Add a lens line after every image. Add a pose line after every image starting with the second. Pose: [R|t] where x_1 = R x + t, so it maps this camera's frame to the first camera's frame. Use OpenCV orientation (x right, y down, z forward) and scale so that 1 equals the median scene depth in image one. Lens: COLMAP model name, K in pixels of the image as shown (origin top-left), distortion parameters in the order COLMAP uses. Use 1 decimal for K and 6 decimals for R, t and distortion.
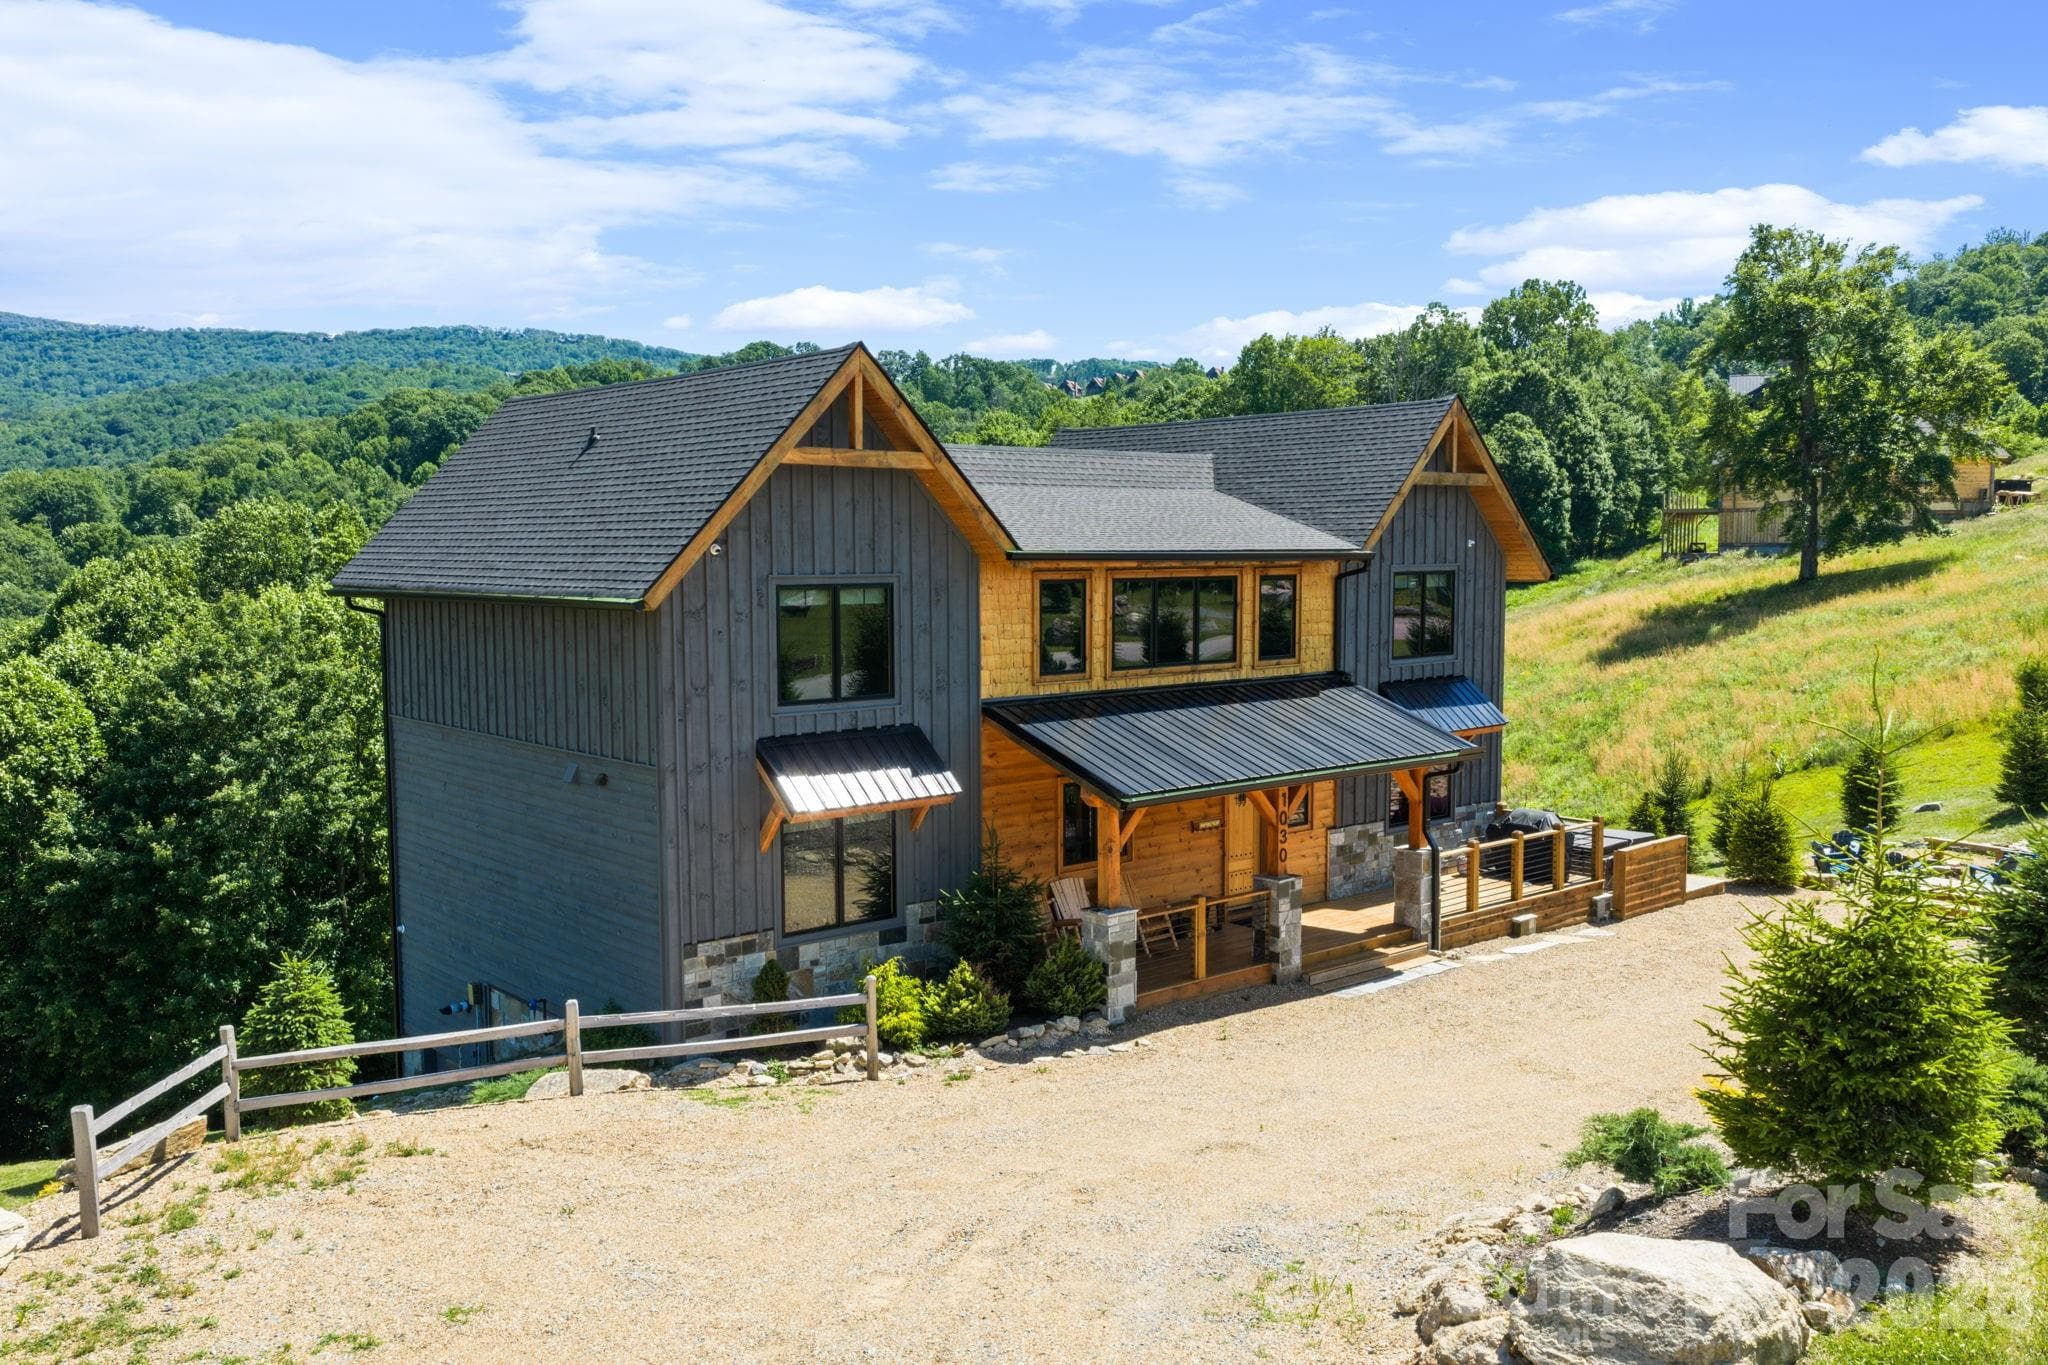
lens RADIAL K [[1691.3, 0, 1026.5], [0, 1691.3, 684.9], [0, 0, 1]] dist [0.015835, -0.019122]
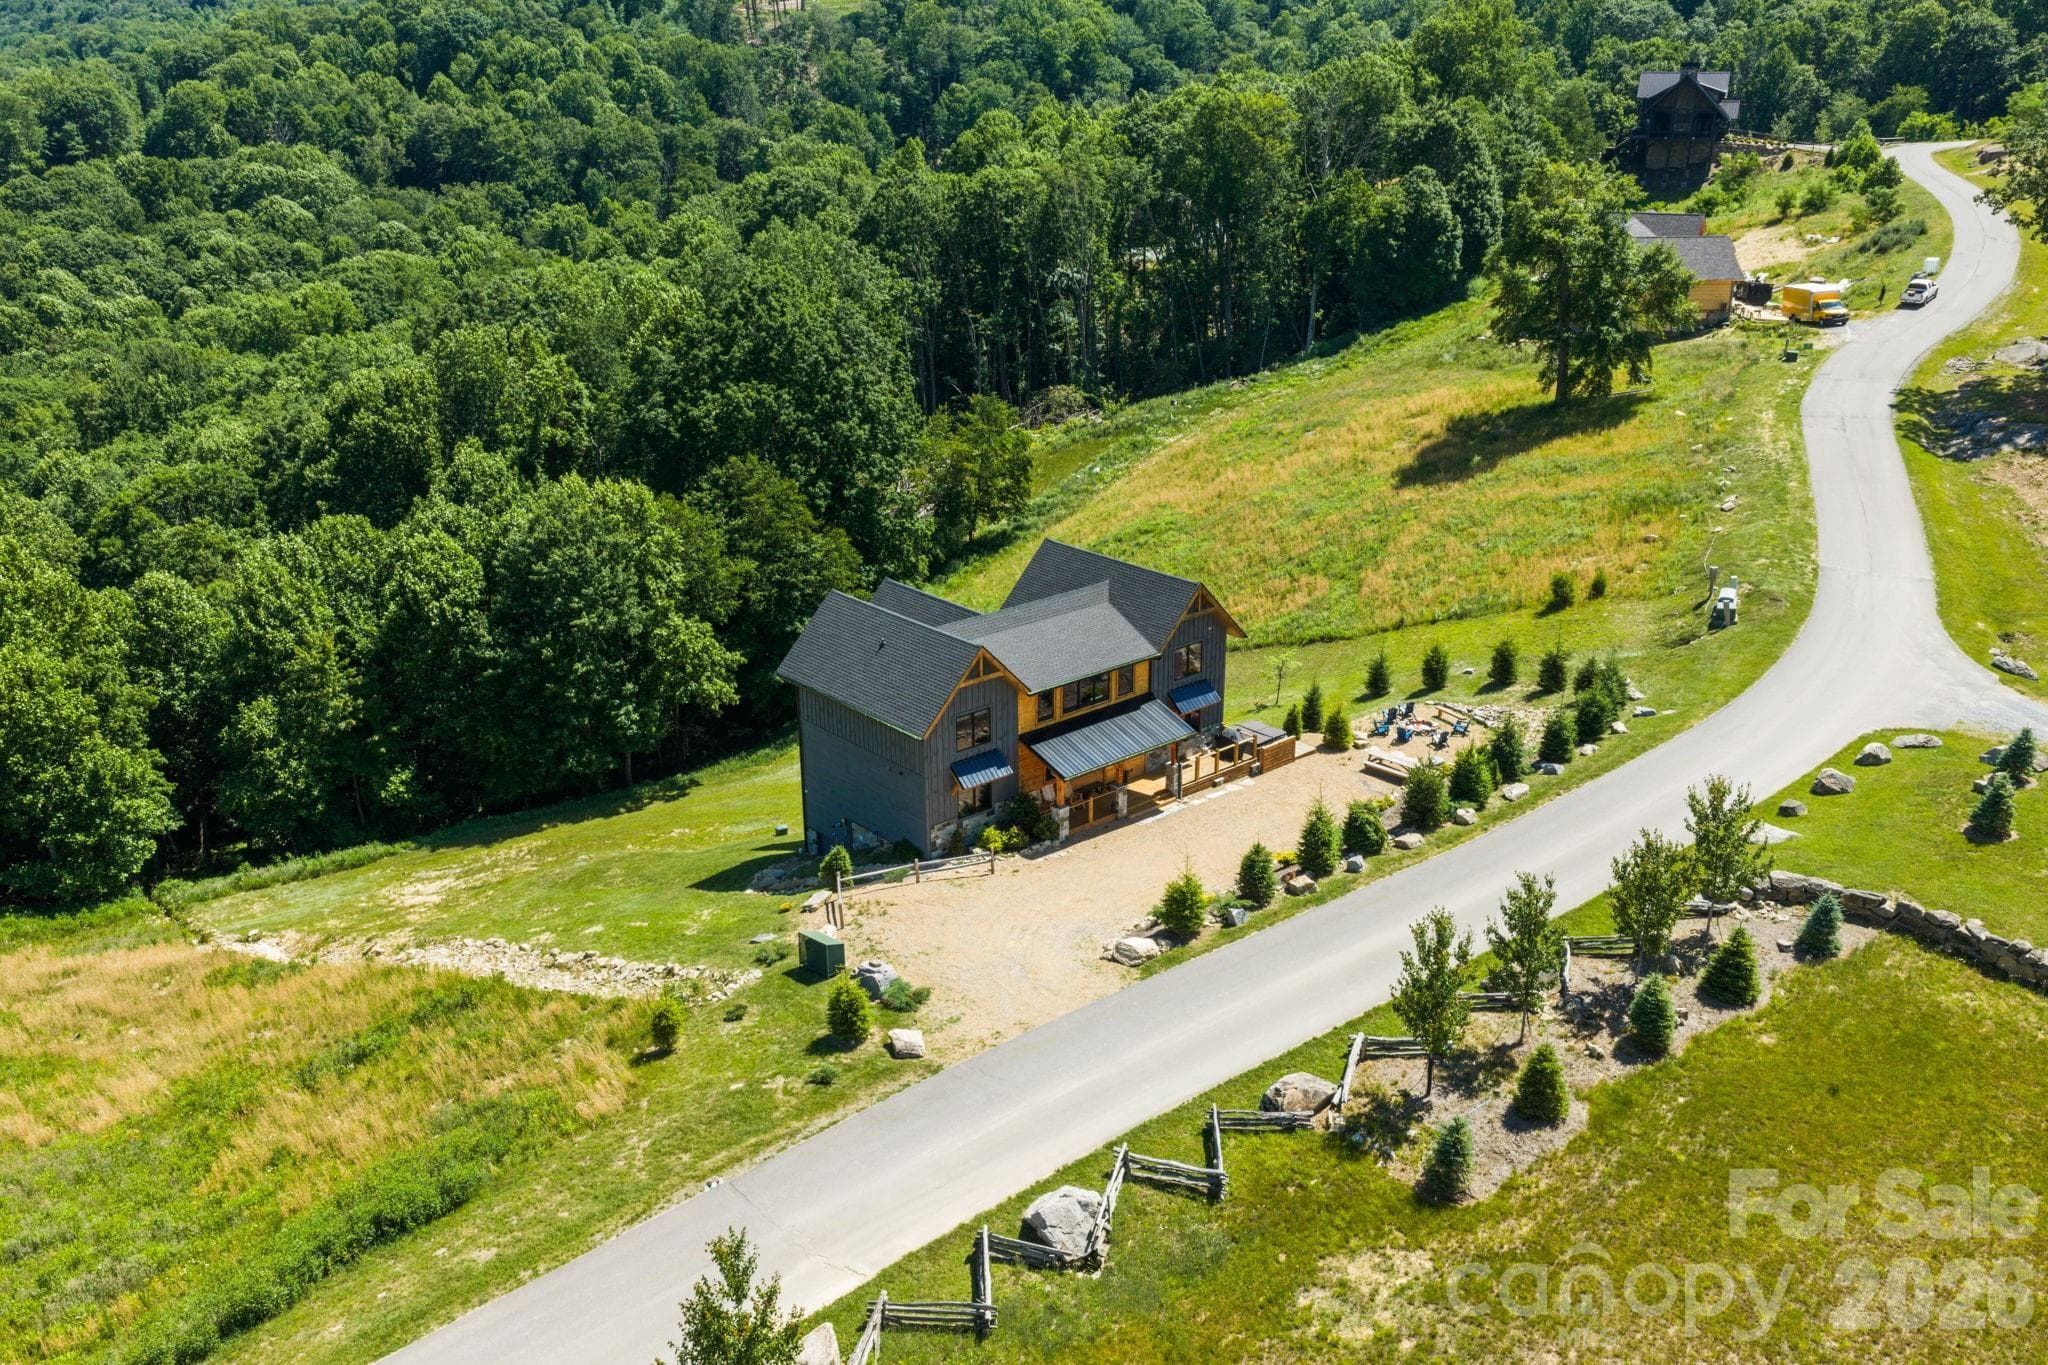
lens RADIAL K [[1691.3, 0, 1026.5], [0, 1691.3, 684.9], [0, 0, 1]] dist [0.015835, -0.019122]
pose [[0.999973, -0.001962, 0.007046, -0.013213], [0.000001, 0.963391, 0.268101, -0.343757], [-0.007314, -0.268094, 0.963365, -0.727801]]
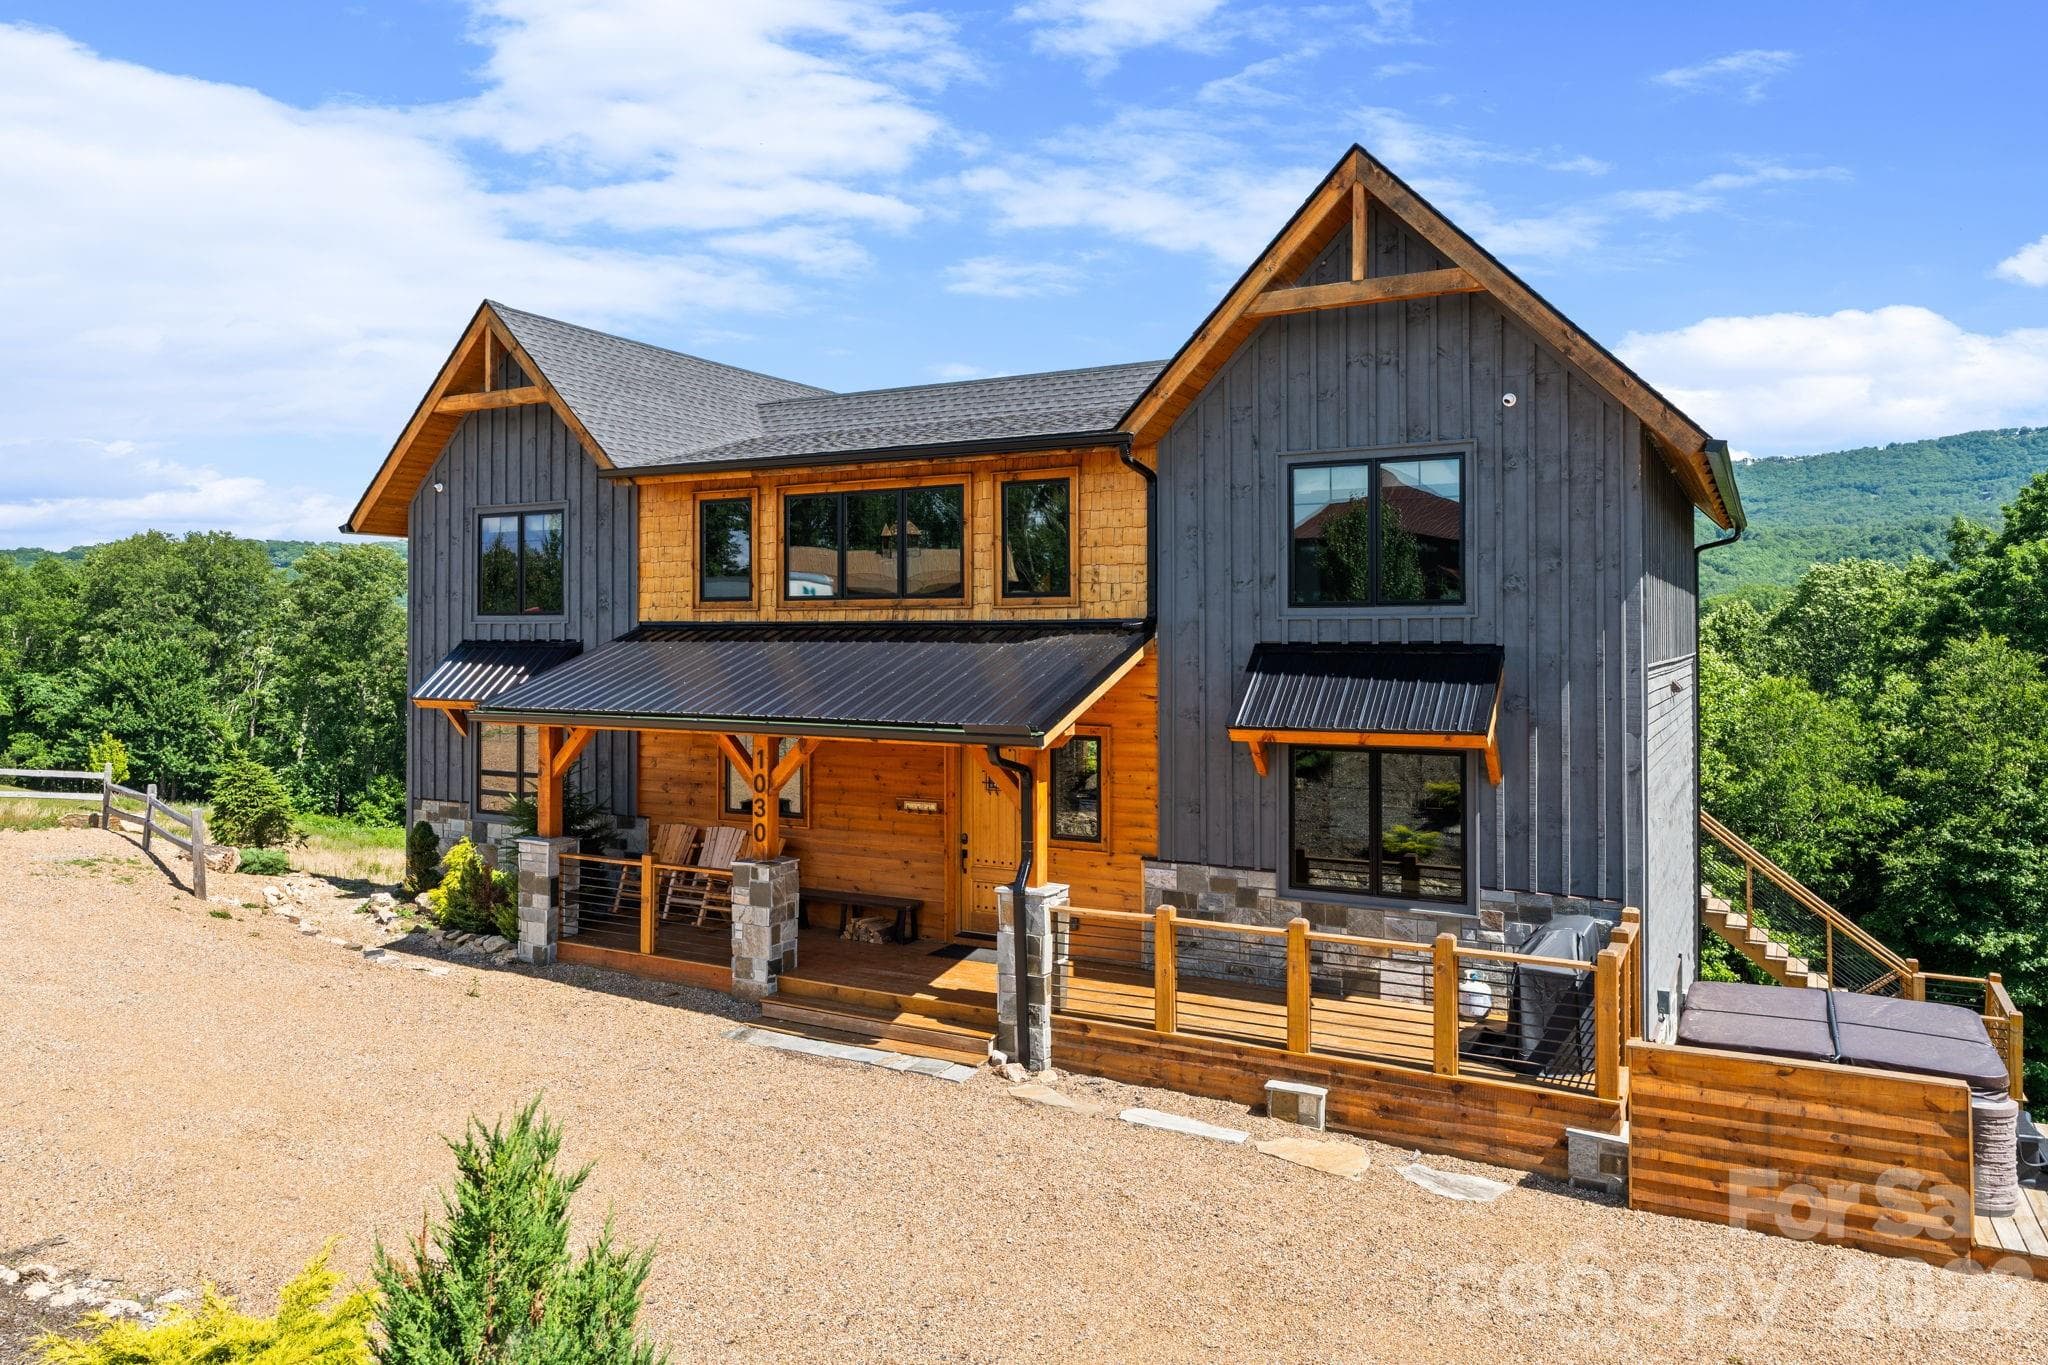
lens RADIAL K [[1368.9, 0, 1013.7], [0, 1368.9, 613.5], [0, 0, 1]] dist [0.003210, -0.001302]
pose [[0.342546, -0.011790, -0.939427, 0.313995], [-0.079086, 0.996010, -0.041337, 0.007564], [0.936167, 0.088456, 0.340246, 0.361007]]
